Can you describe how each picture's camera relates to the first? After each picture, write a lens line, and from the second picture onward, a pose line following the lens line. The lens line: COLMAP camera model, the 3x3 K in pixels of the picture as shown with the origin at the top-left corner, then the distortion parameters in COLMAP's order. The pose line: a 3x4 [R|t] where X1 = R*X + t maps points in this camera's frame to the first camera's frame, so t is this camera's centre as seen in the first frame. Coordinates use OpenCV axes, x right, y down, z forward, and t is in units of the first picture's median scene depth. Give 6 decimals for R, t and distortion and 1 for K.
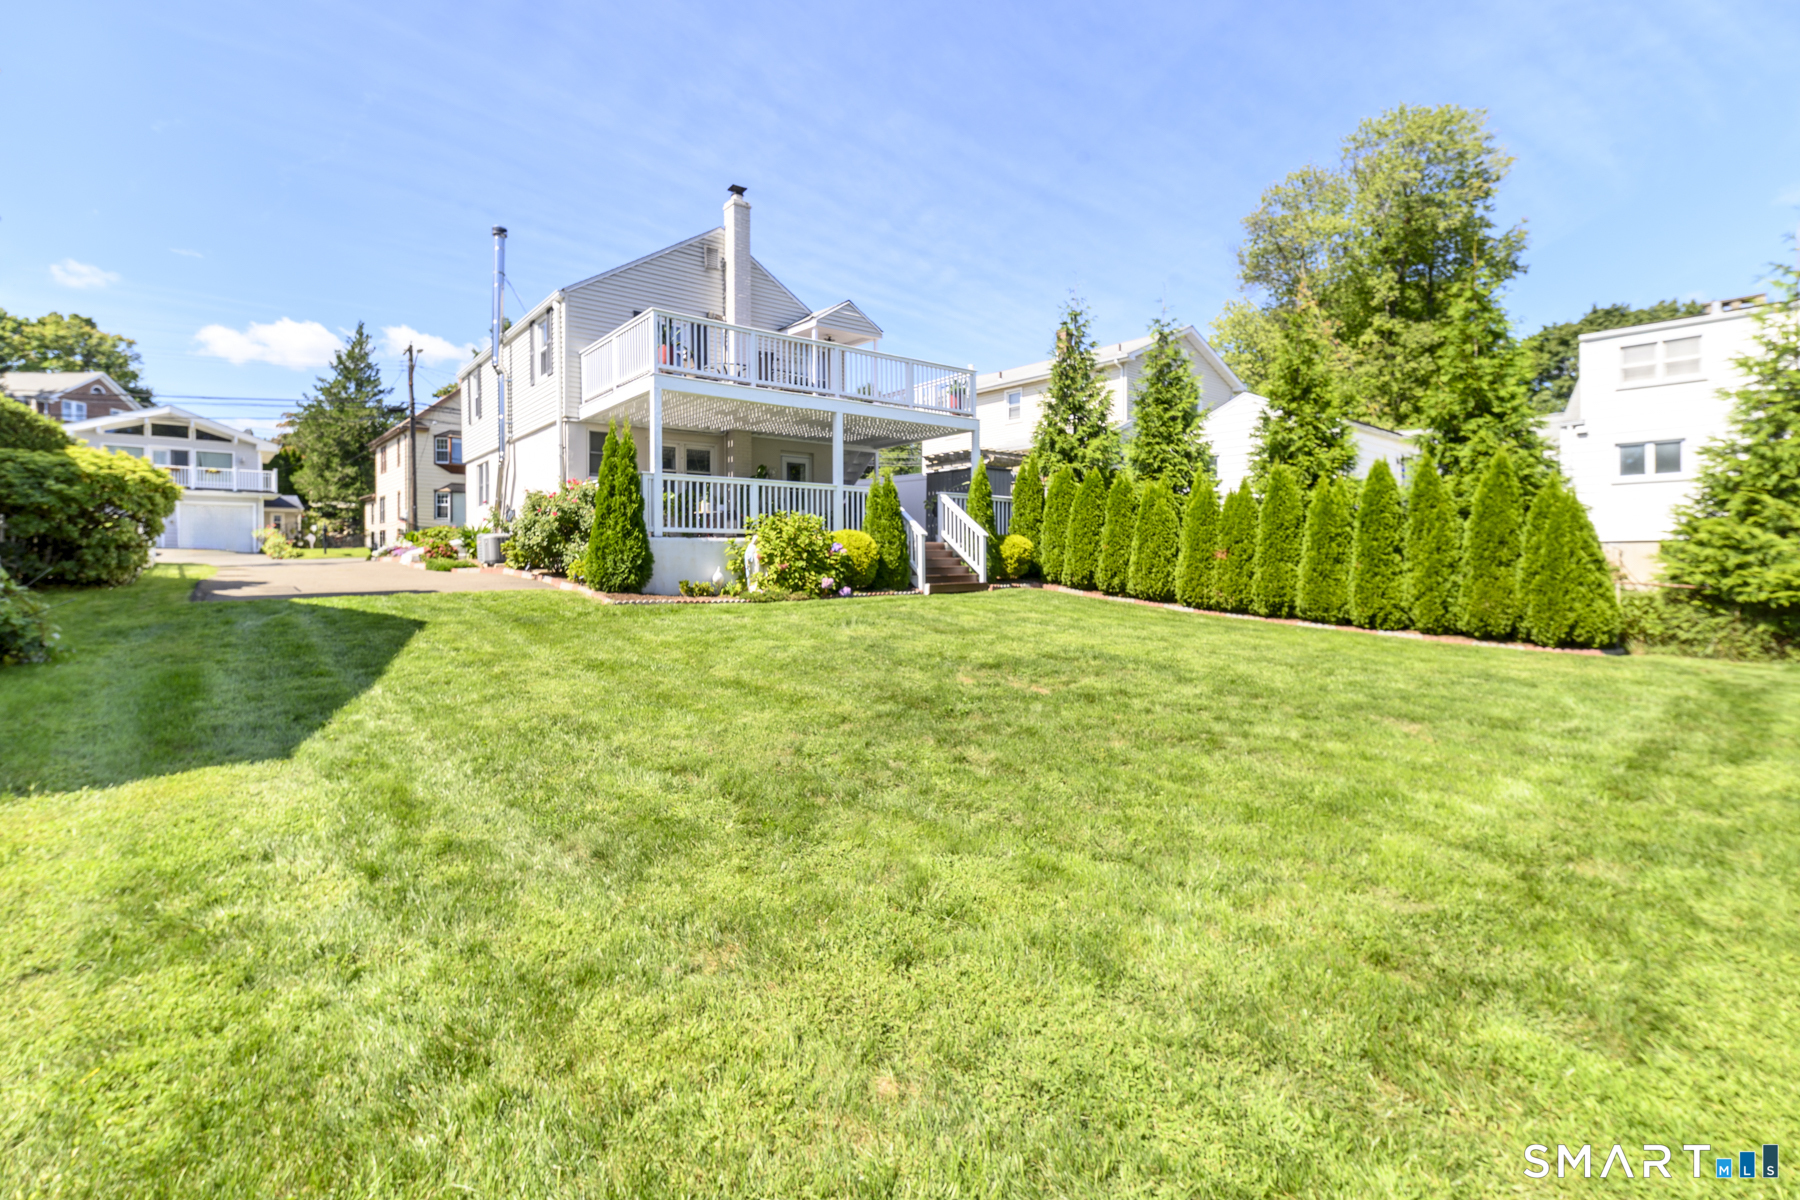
lens RADIAL K [[783.8, 0, 894.8], [0, 783.8, 593.0], [0, 0, 1]] dist [0.000955, -0.000325]
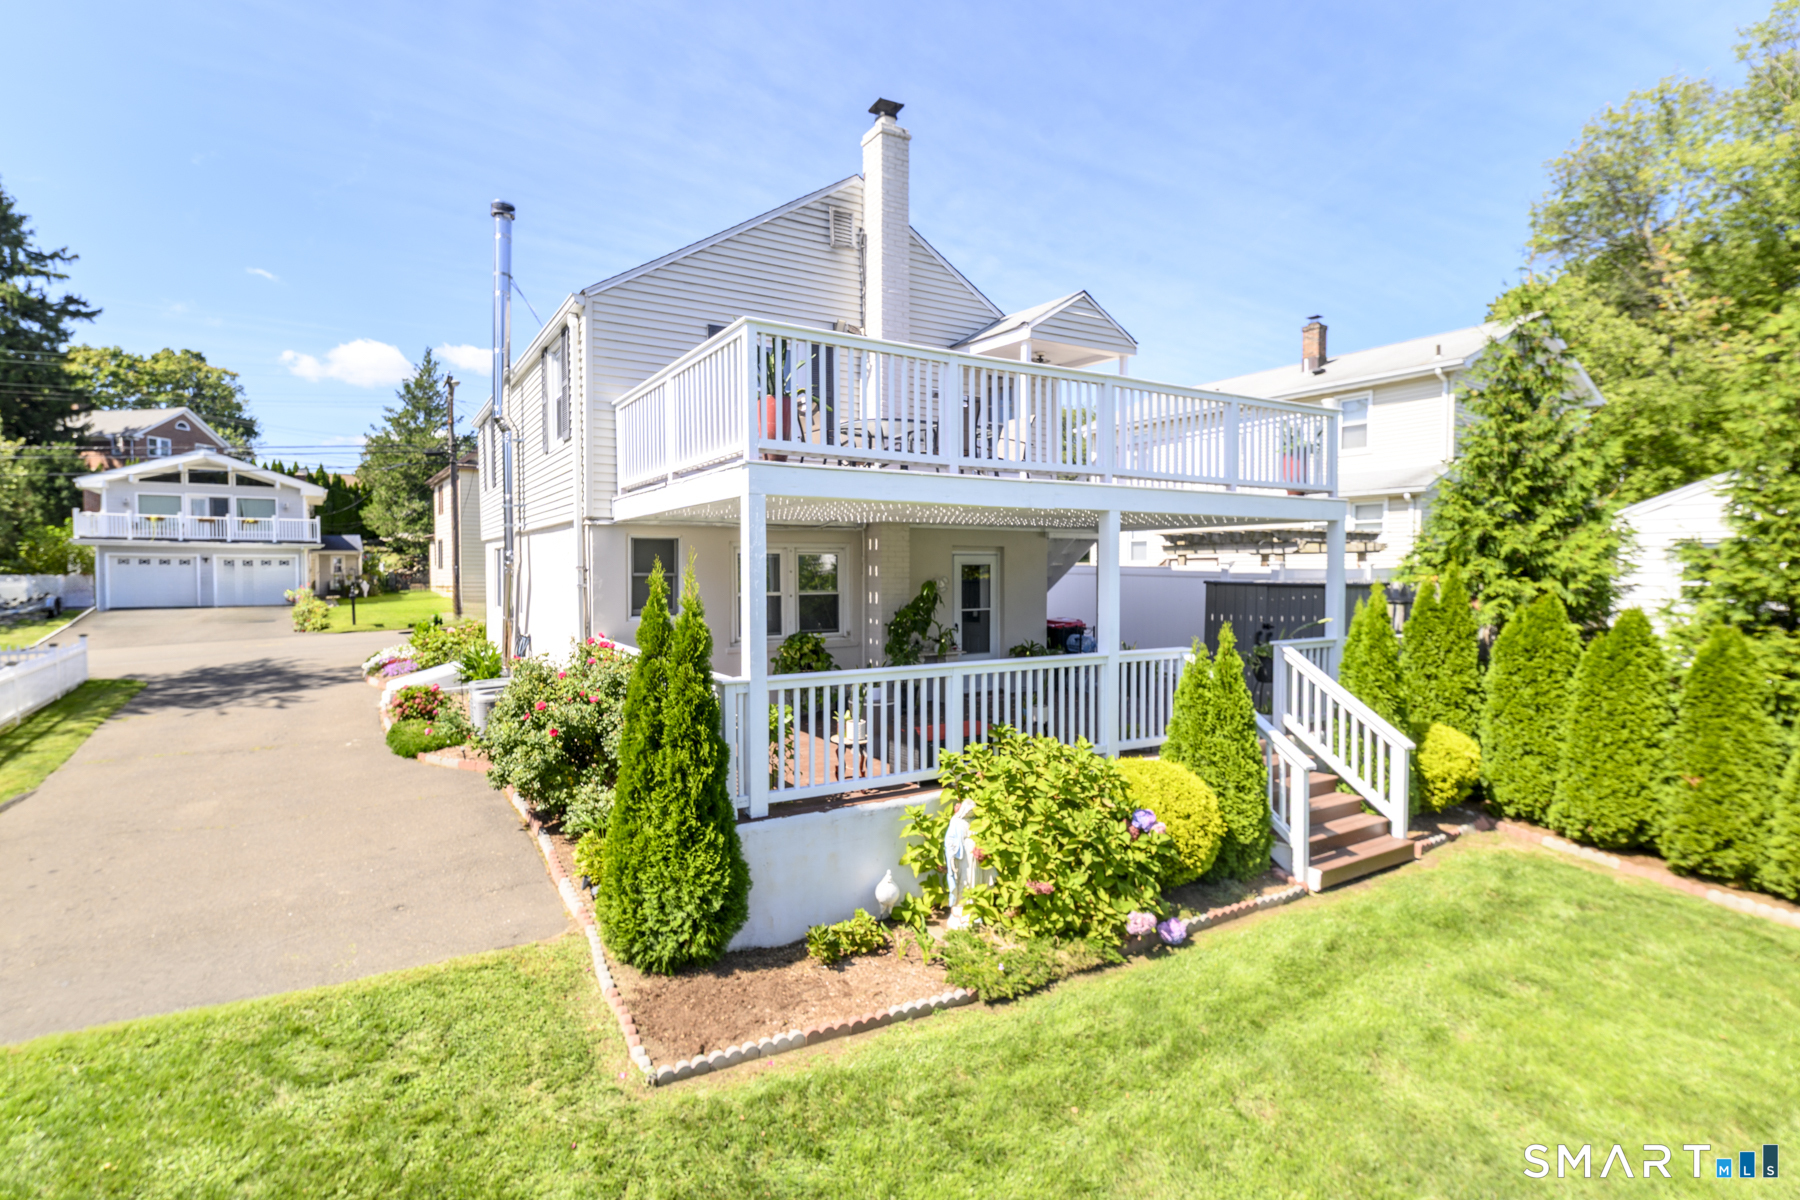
lens RADIAL K [[900.1, 0, 933.8], [0, 900.1, 584.8], [0, 0, 1]] dist [0.001748, 0.000322]
pose [[0.996494, -0.017636, -0.081780, -0.122669], [0.013282, 0.998481, -0.053481, -0.137412], [0.082599, 0.052207, 0.995214, 0.380744]]
